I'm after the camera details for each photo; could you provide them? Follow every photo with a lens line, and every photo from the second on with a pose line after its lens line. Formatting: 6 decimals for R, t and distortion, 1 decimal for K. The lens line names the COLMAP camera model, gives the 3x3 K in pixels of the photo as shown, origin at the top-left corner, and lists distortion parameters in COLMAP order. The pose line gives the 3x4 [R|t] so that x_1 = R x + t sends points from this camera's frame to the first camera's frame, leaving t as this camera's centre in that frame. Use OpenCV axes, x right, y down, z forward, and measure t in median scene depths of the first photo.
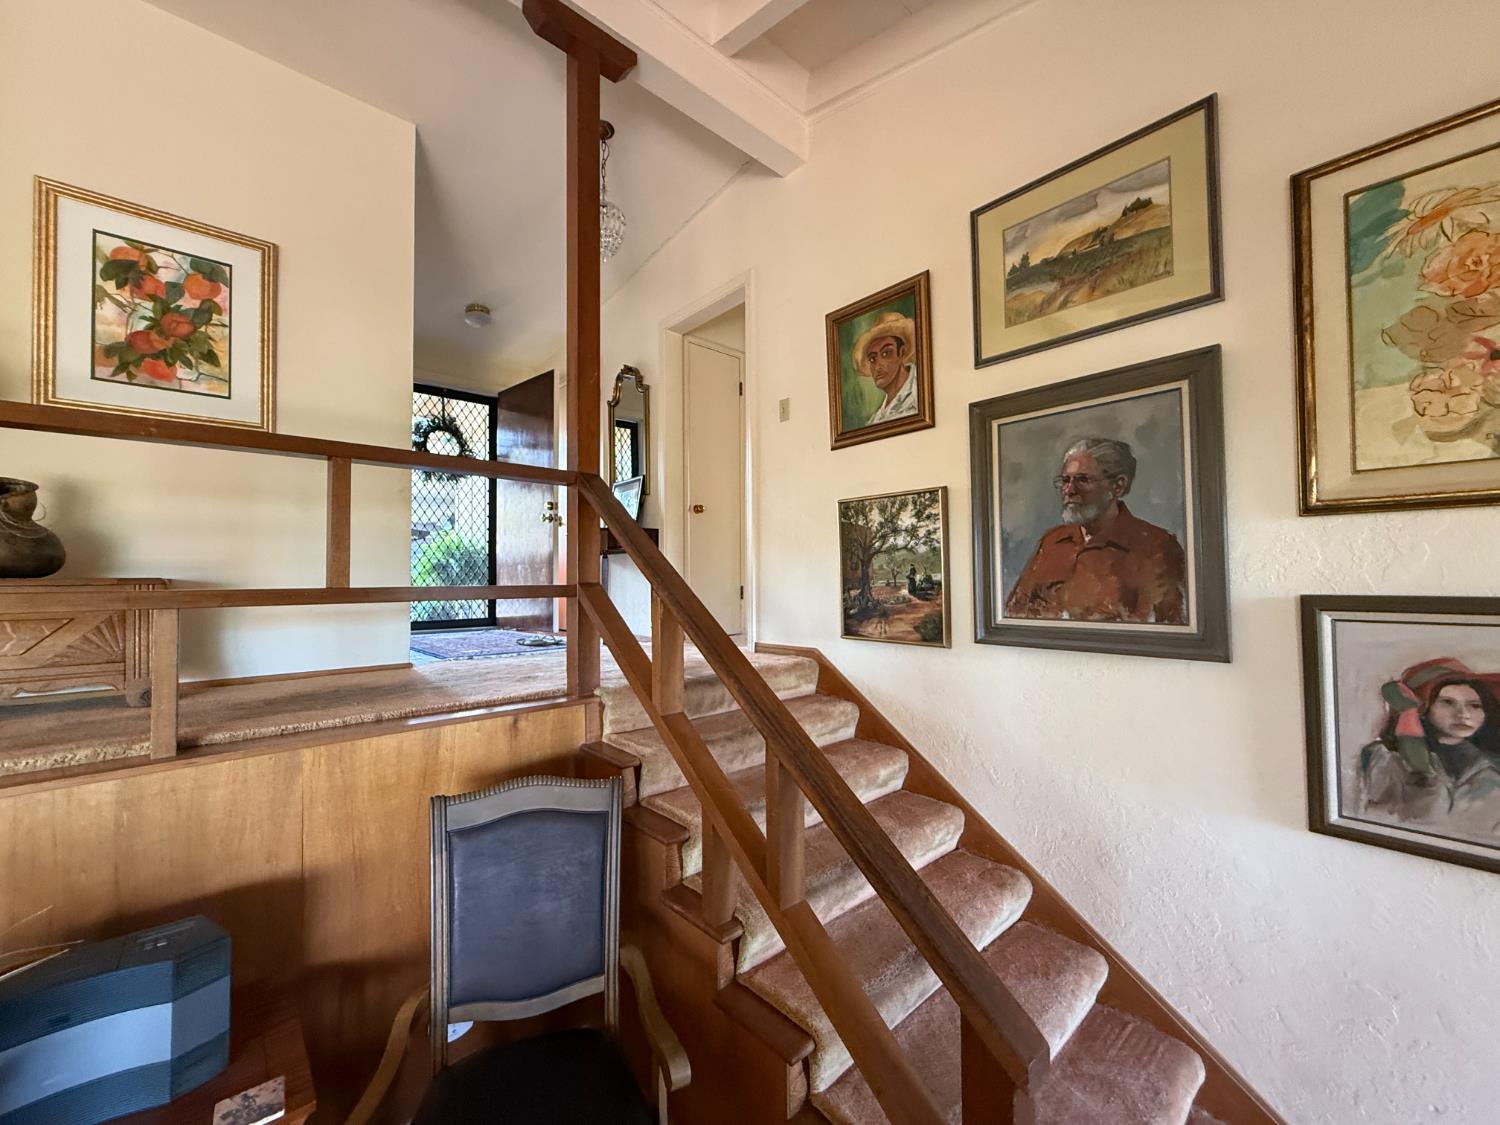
lens RADIAL K [[597.4, 0, 746.3], [0, 597.4, 562.6], [0, 0, 1]] dist [-0.002539, 0.000228]
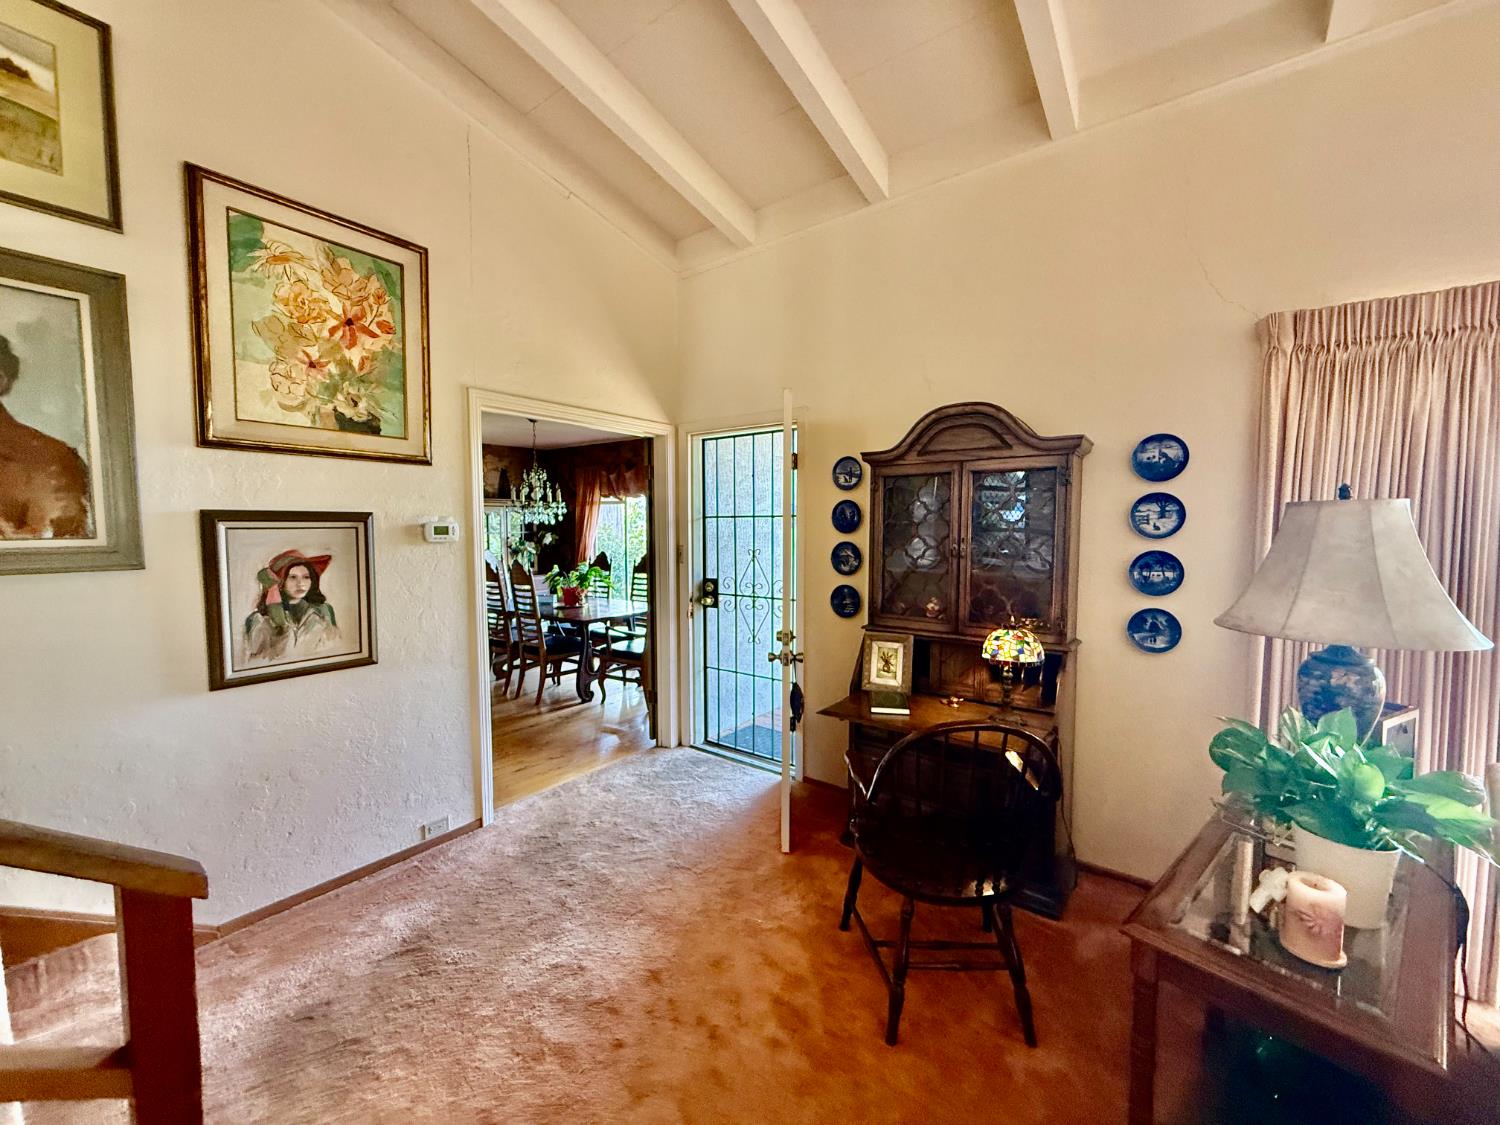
lens RADIAL K [[597.4, 0, 748.4], [0, 597.4, 562.4], [0, 0, 1]] dist [-0.002539, 0.000228]
pose [[-0.181018, -0.054654, 0.981960, -0.394423], [-0.026605, 0.998361, 0.050663, 0.053145], [-0.983120, -0.016954, -0.182176, 0.064216]]
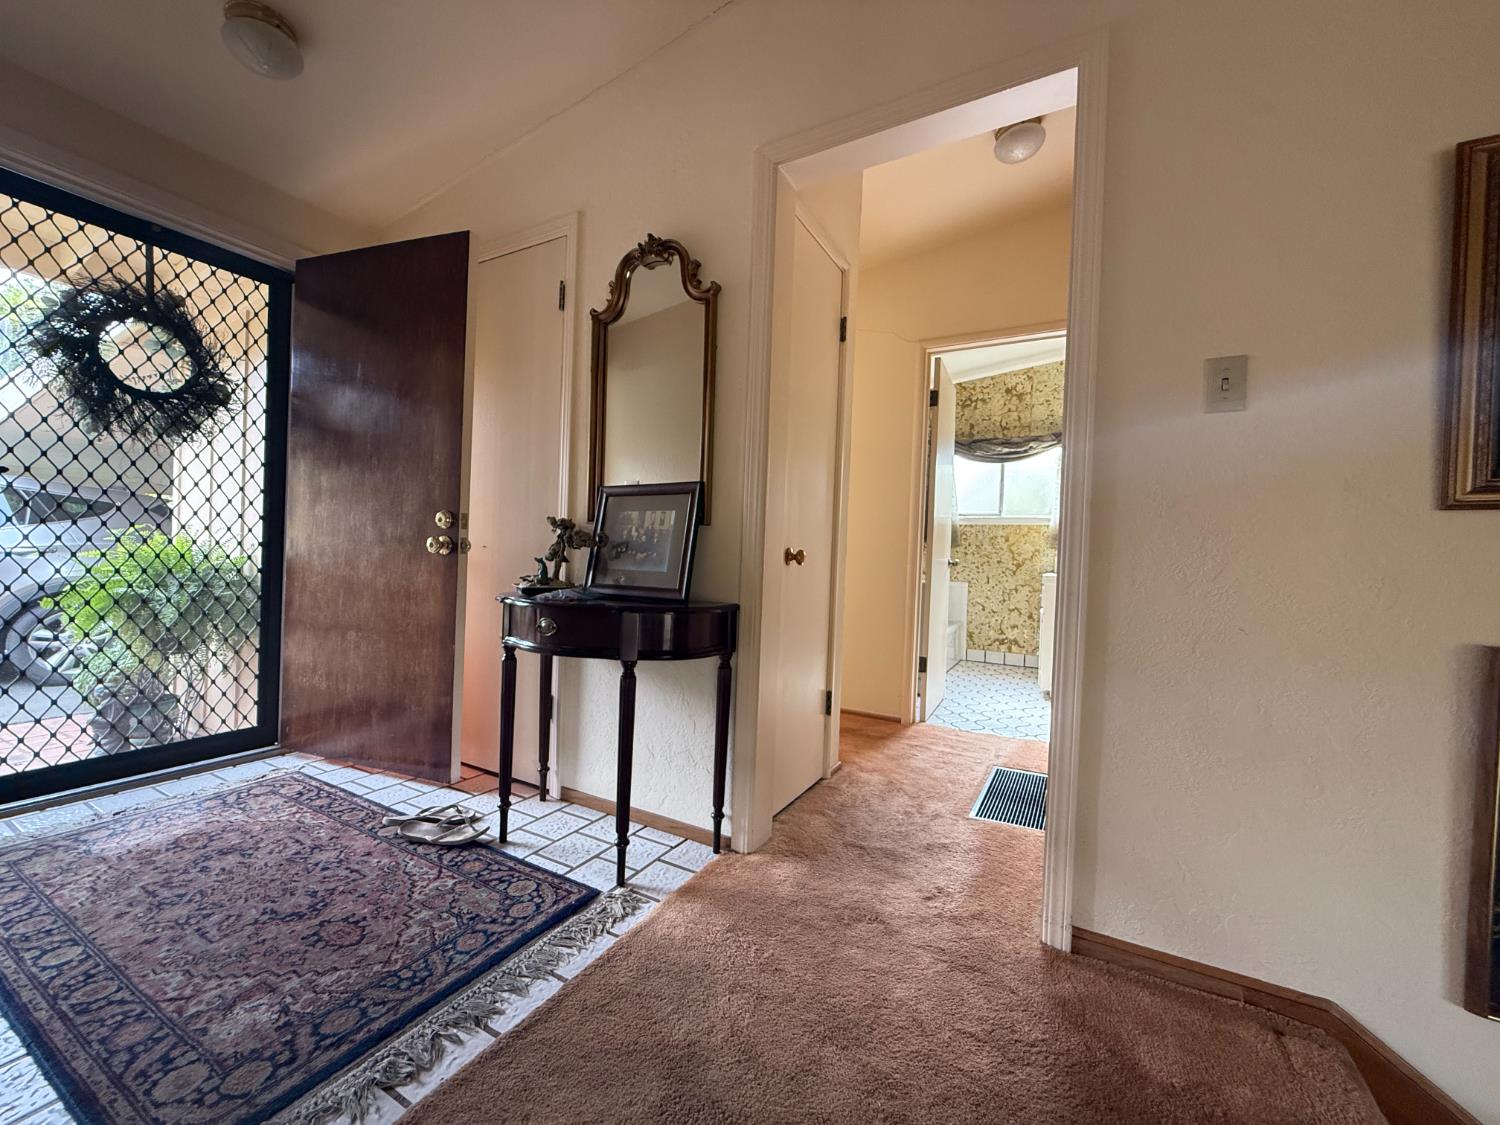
lens RADIAL K [[597.4, 0, 748.9], [0, 597.4, 564.4], [0, 0, 1]] dist [-0.002539, 0.000228]
pose [[0.947887, 0.036727, 0.316482, -0.520336], [-0.050548, 0.998088, 0.035571, -0.189859], [-0.314571, -0.049715, 0.947931, 1.028188]]
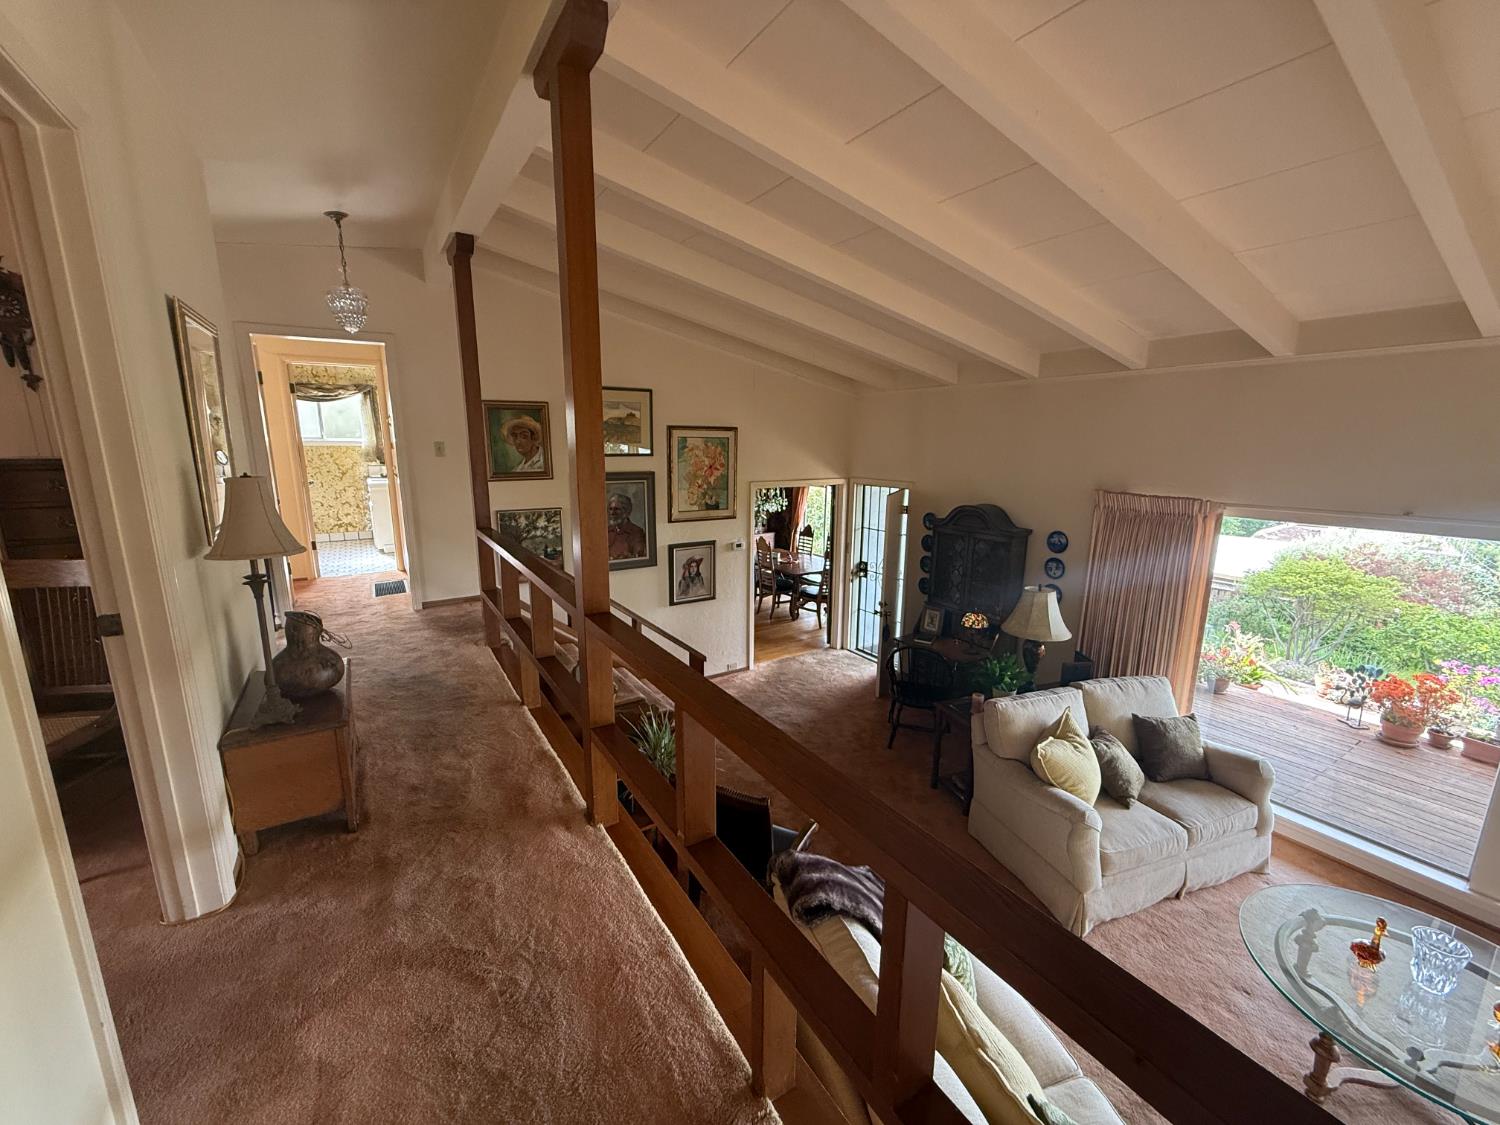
lens RADIAL K [[597.4, 0, 748.3], [0, 597.4, 564.1], [0, 0, 1]] dist [-0.002539, 0.000228]
pose [[0.168027, -0.192516, 0.966801, -1.913551], [-0.037260, 0.978804, 0.201381, -0.438085], [-0.985078, -0.069861, 0.157292, -0.048431]]
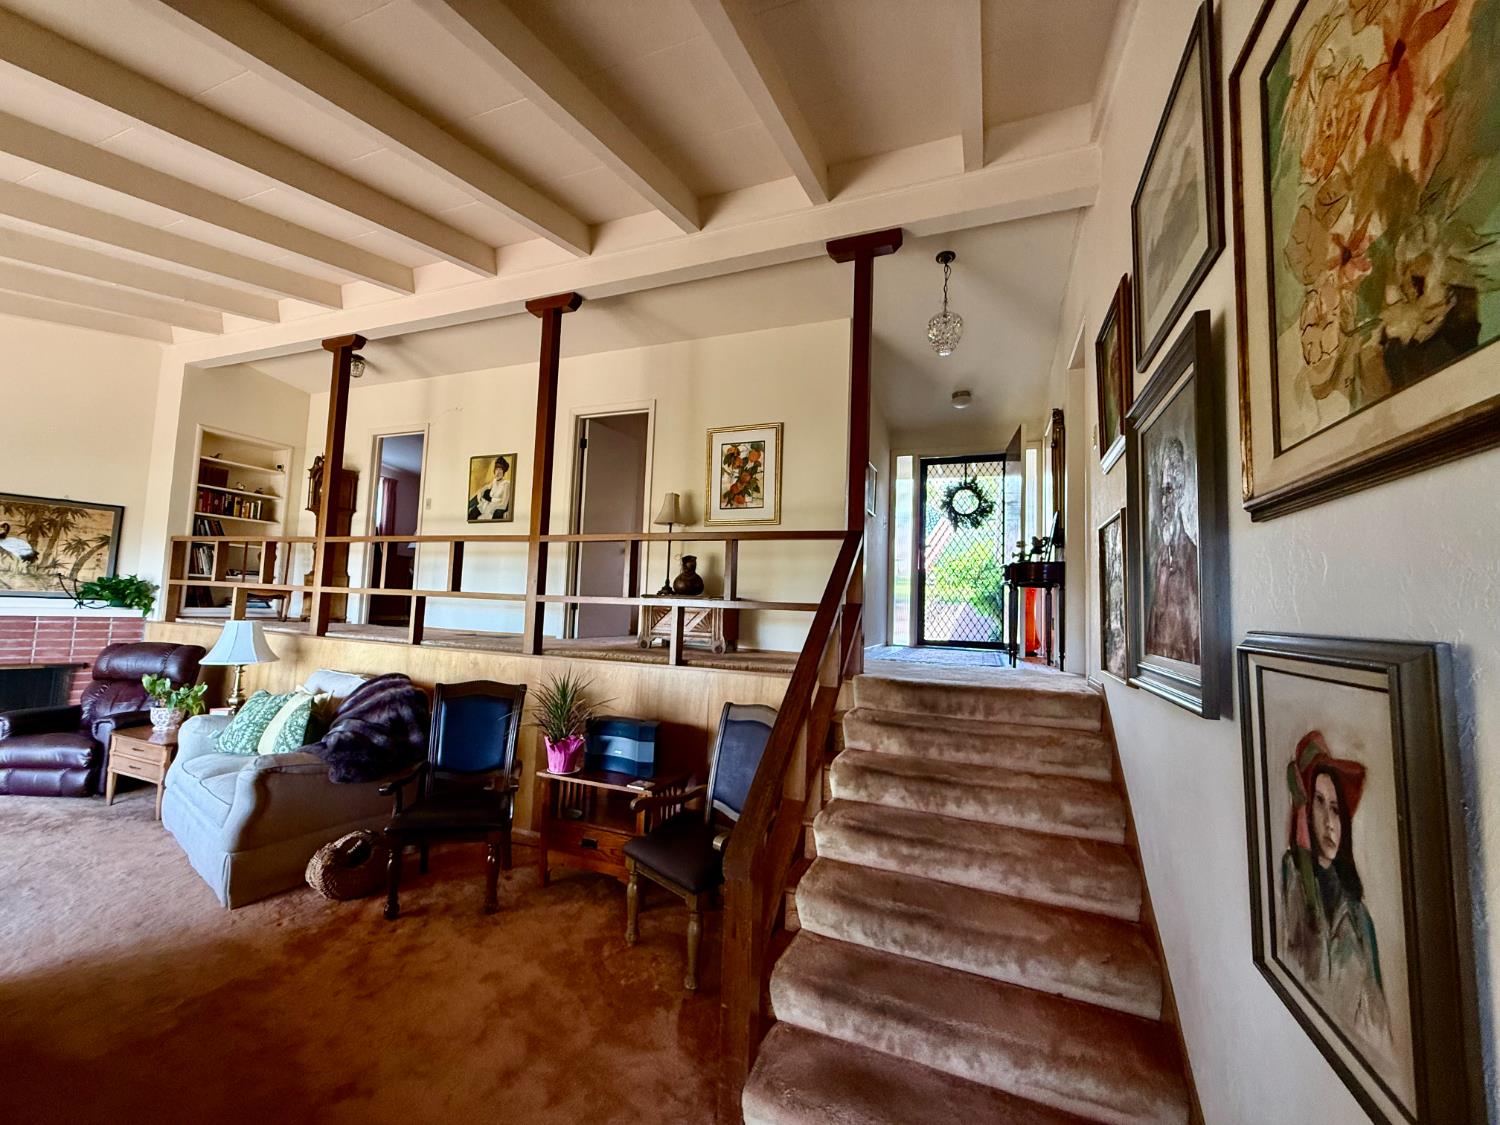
lens RADIAL K [[597.4, 0, 750.5], [0, 597.4, 563.5], [0, 0, 1]] dist [-0.002539, 0.000228]
pose [[0.442965, -0.039836, -0.895654, 0.972610], [-0.014668, 0.998557, -0.051668, 0.014053], [0.896419, 0.036024, 0.441741, 0.102533]]
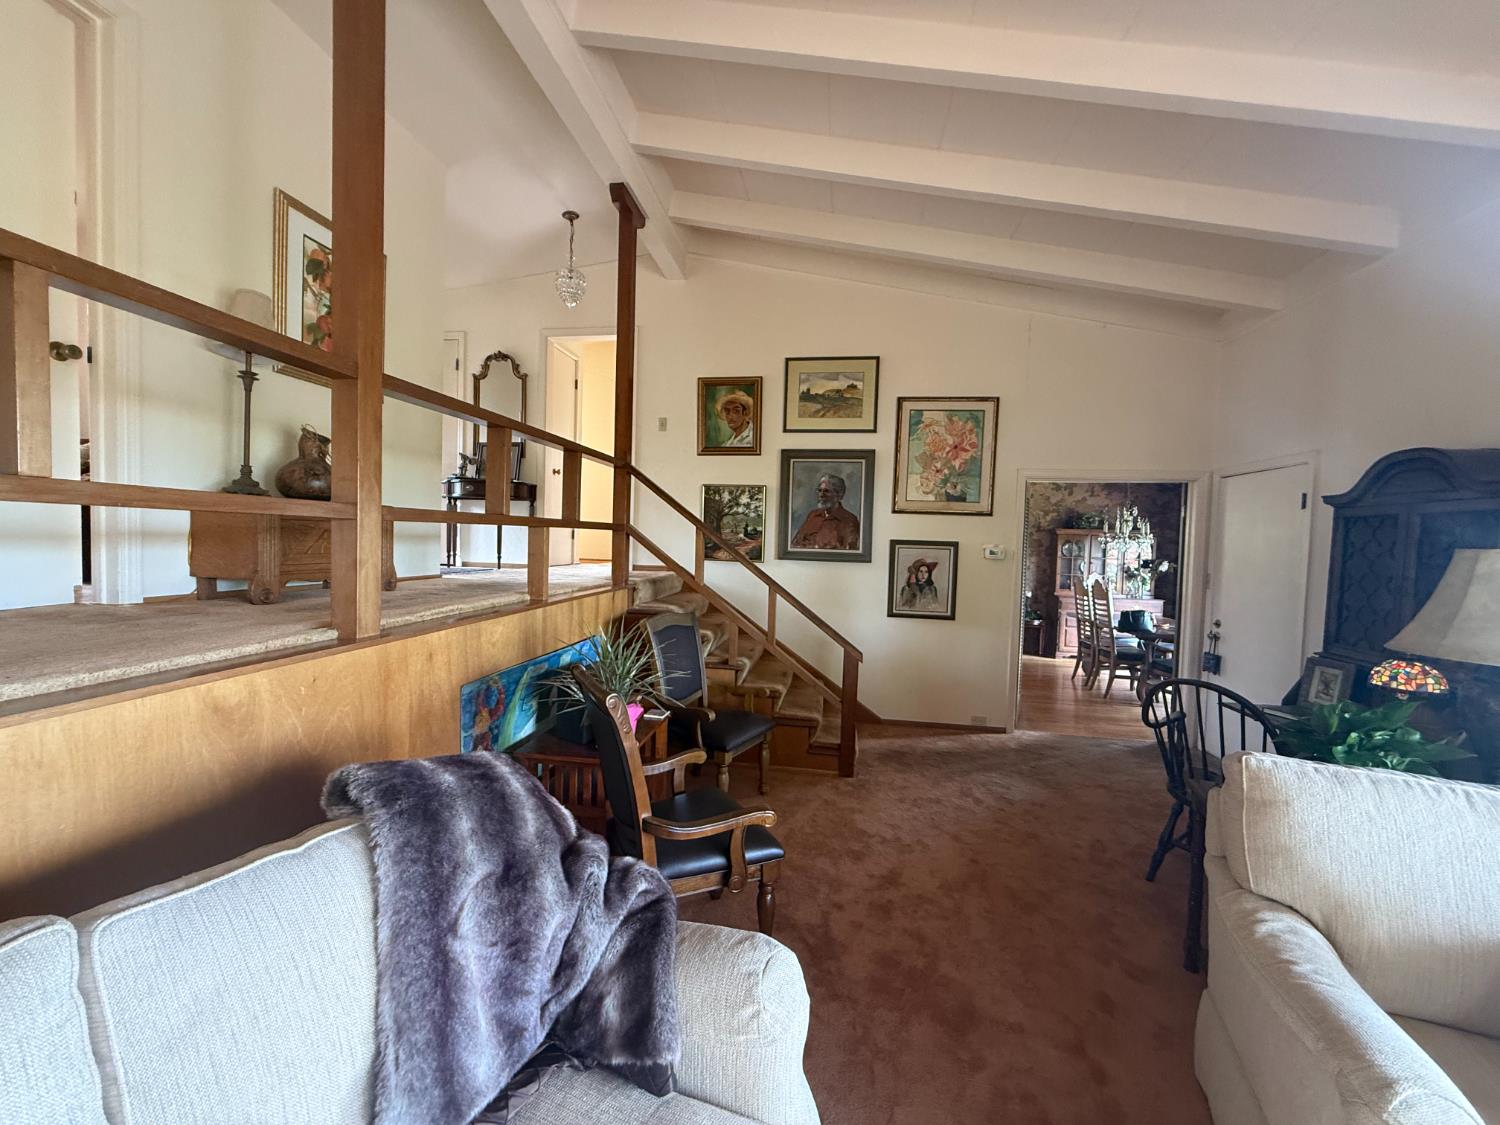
lens RADIAL K [[597.4, 0, 747.5], [0, 597.4, 563.1], [0, 0, 1]] dist [-0.002539, 0.000228]
pose [[0.775916, 0.006131, 0.630807, -1.146588], [-0.054853, 0.996821, 0.057782, 0.028364], [-0.628447, -0.079436, 0.773785, -0.664913]]
